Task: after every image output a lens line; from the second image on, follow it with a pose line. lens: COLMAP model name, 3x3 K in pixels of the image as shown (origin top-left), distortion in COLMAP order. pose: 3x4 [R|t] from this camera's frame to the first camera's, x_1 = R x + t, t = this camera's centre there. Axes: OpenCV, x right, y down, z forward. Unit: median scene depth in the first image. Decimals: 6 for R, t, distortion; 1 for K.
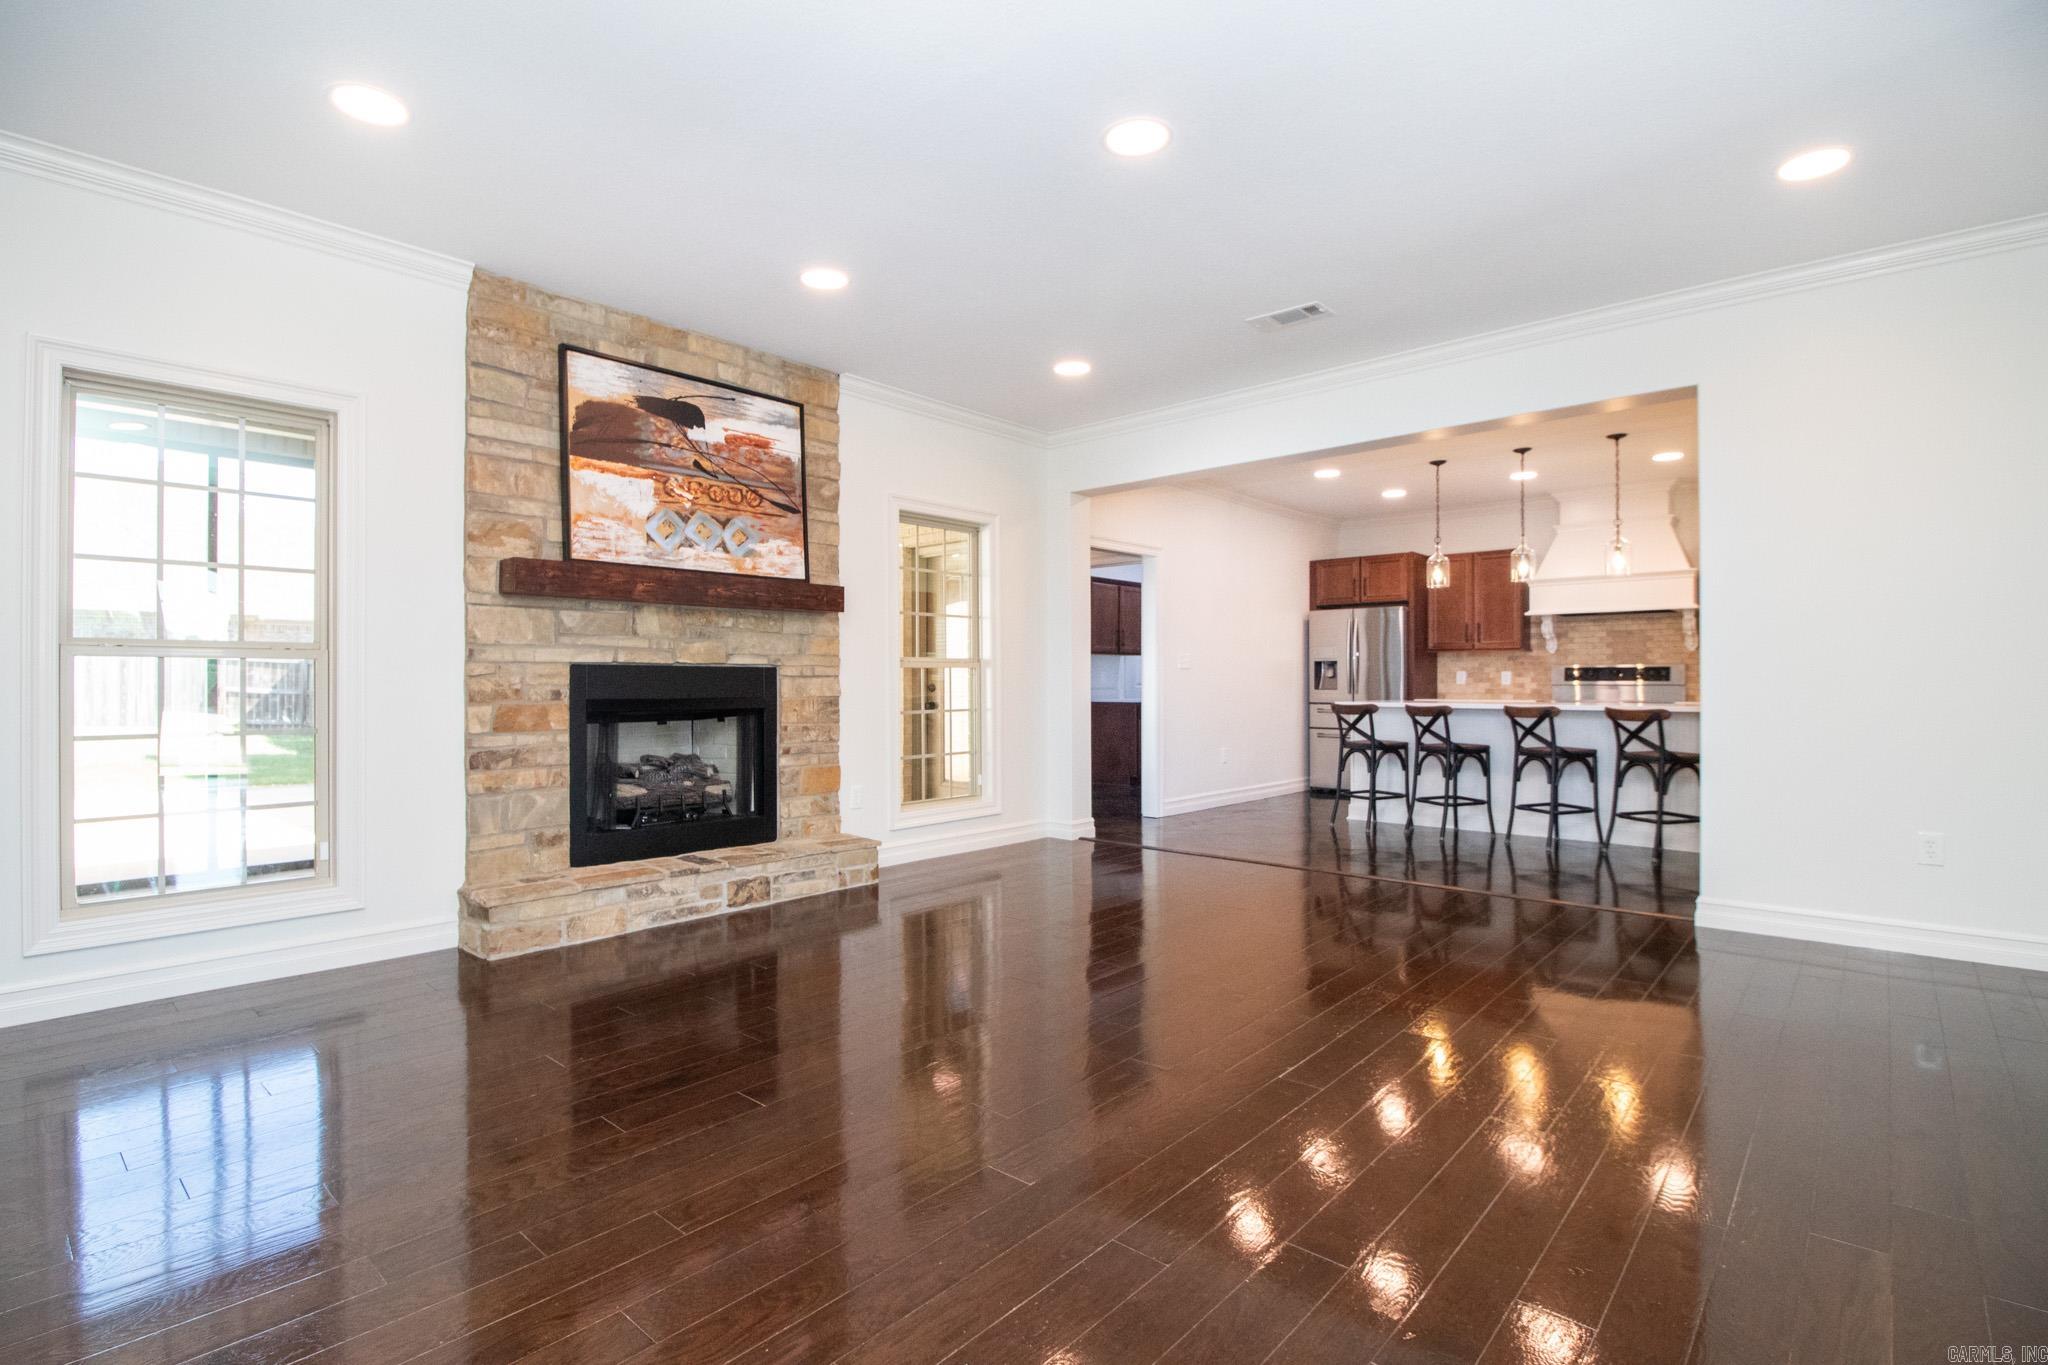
lens RADIAL K [[998.2, 0, 1033.1], [0, 998.2, 679.1], [0, 0, 1]] dist [-0.001631, -0.001579]
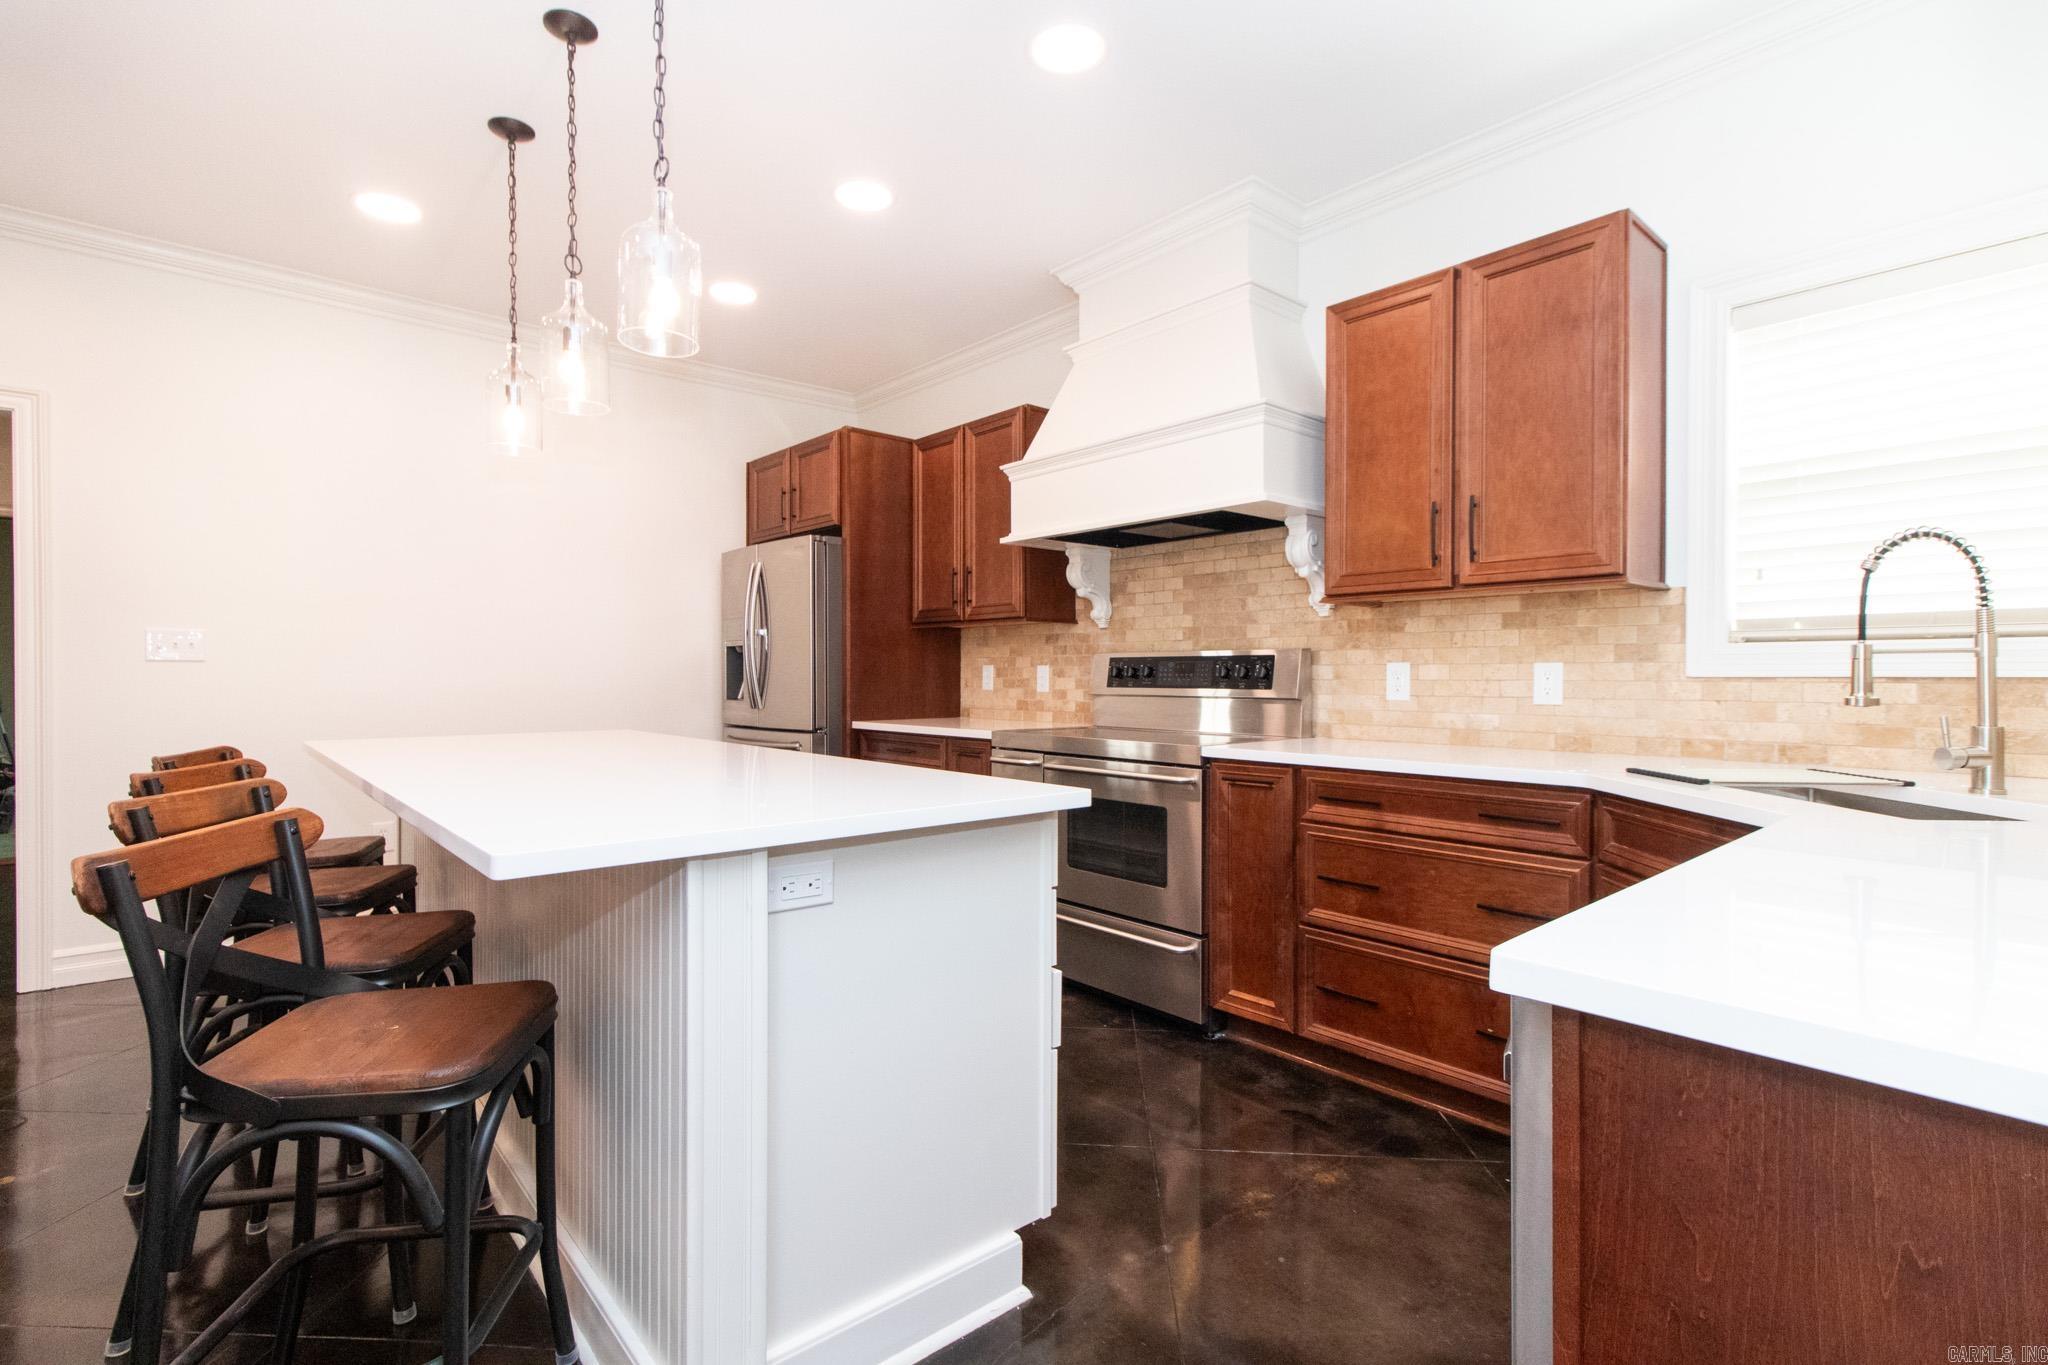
lens RADIAL K [[957.0, 0, 1069.3], [0, 957.0, 667.9], [0, 0, 1]] dist [-0.001926, 0.000055]
pose [[0.991114, -0.000697, -0.133014, 0.557667], [0.000591, 0.999999, -0.000831, -0.006302], [0.133014, 0.000745, 0.991114, 0.542215]]
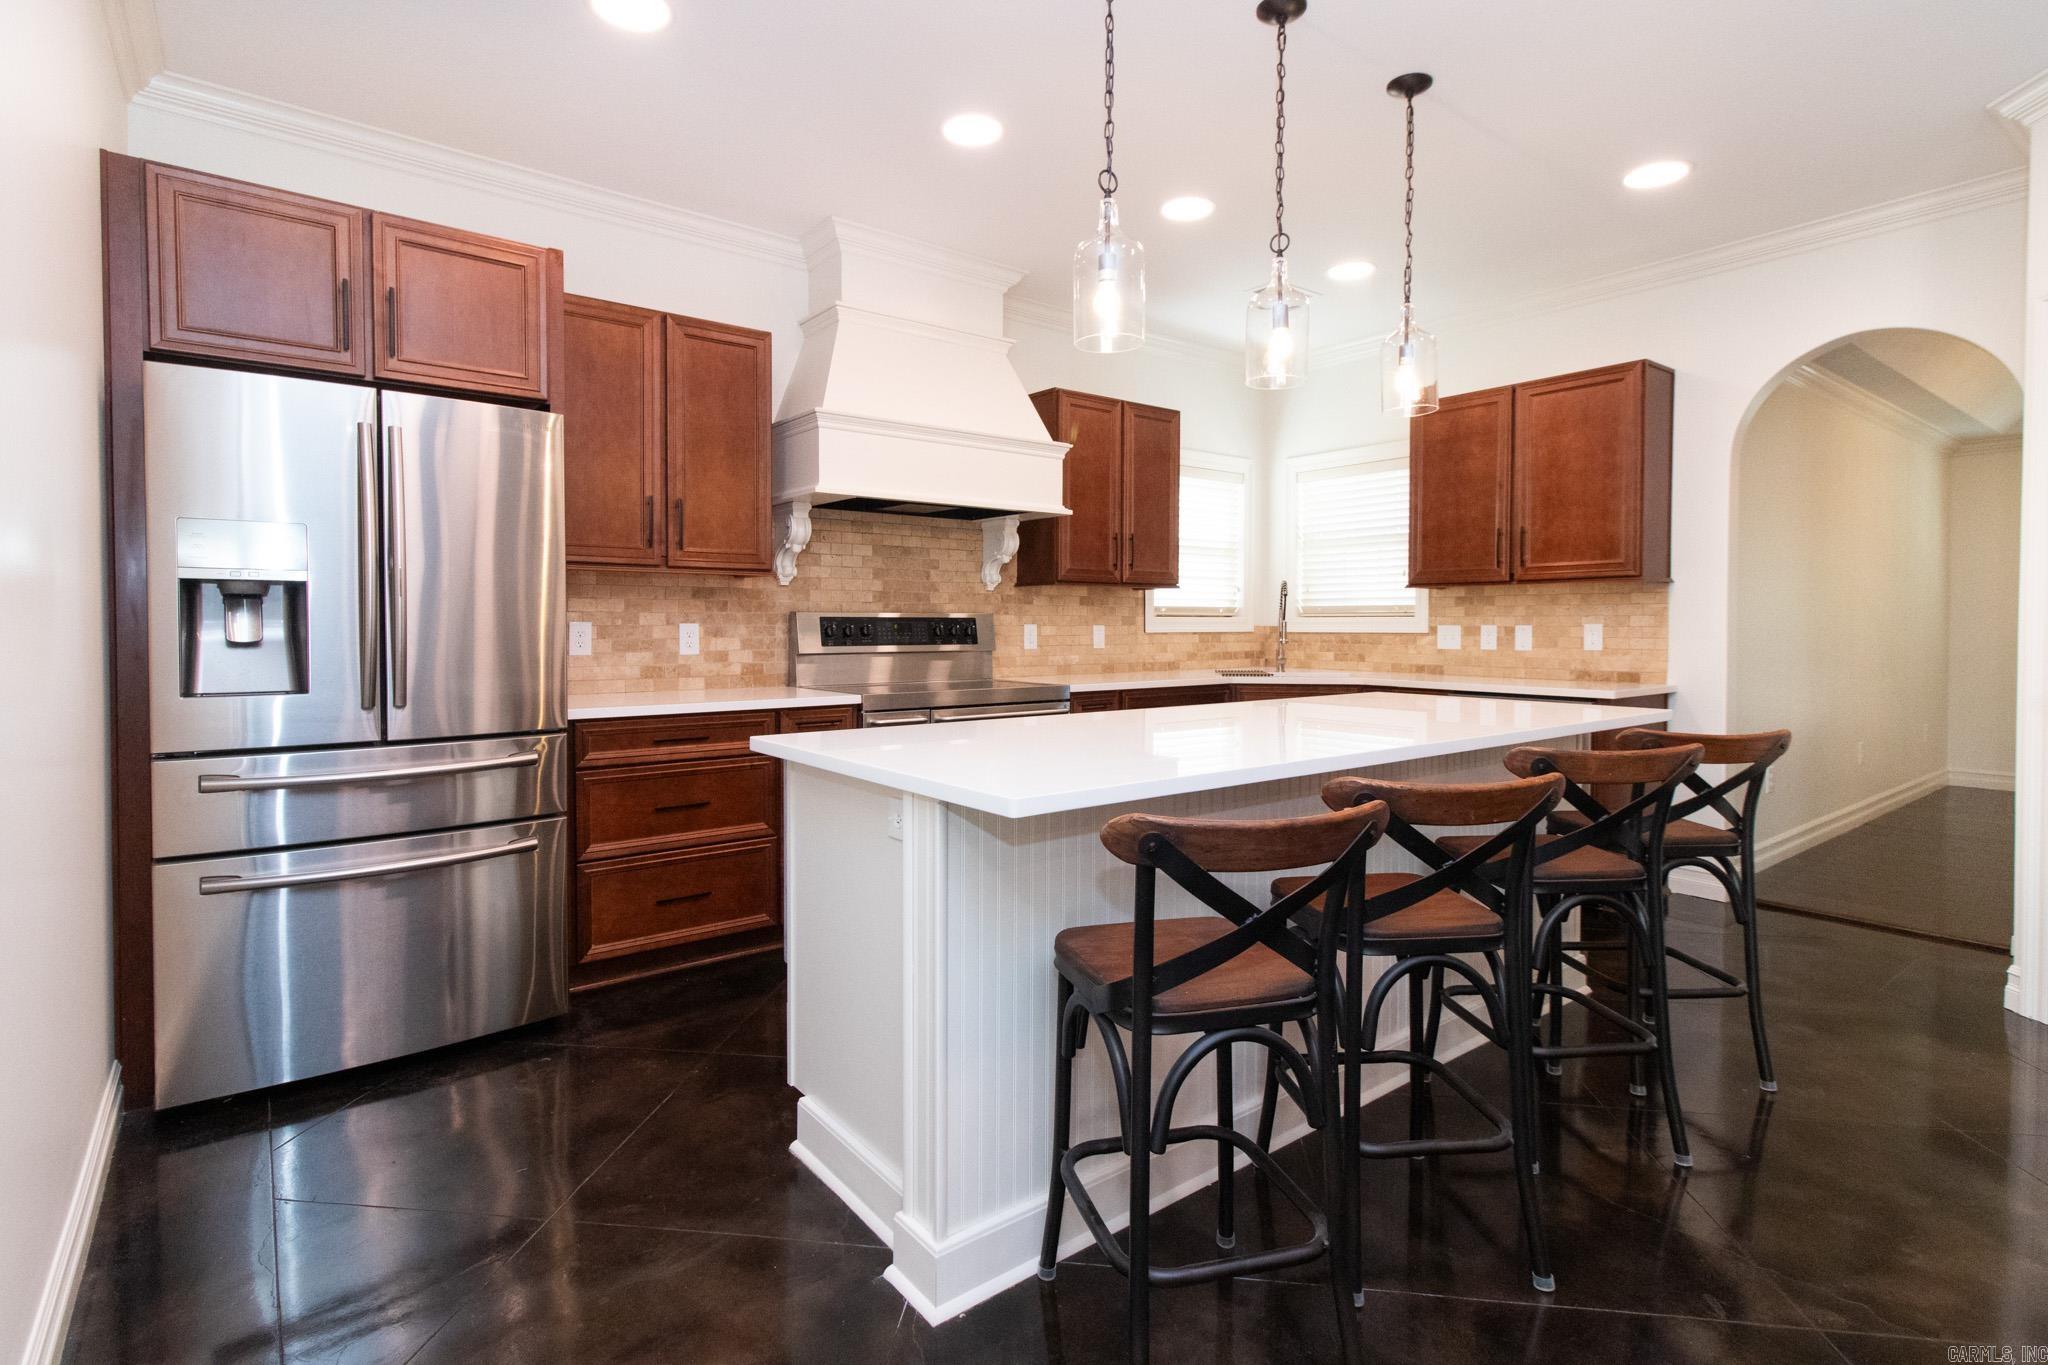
lens RADIAL K [[998.2, 0, 1050.5], [0, 998.2, 645.7], [0, 0, 1]] dist [-0.001631, -0.001579]
pose [[0.187697, -0.020803, 0.982007, 0.093670], [-0.006855, 0.999724, 0.022488, -0.009100], [-0.982203, -0.010953, 0.187503, 0.784618]]
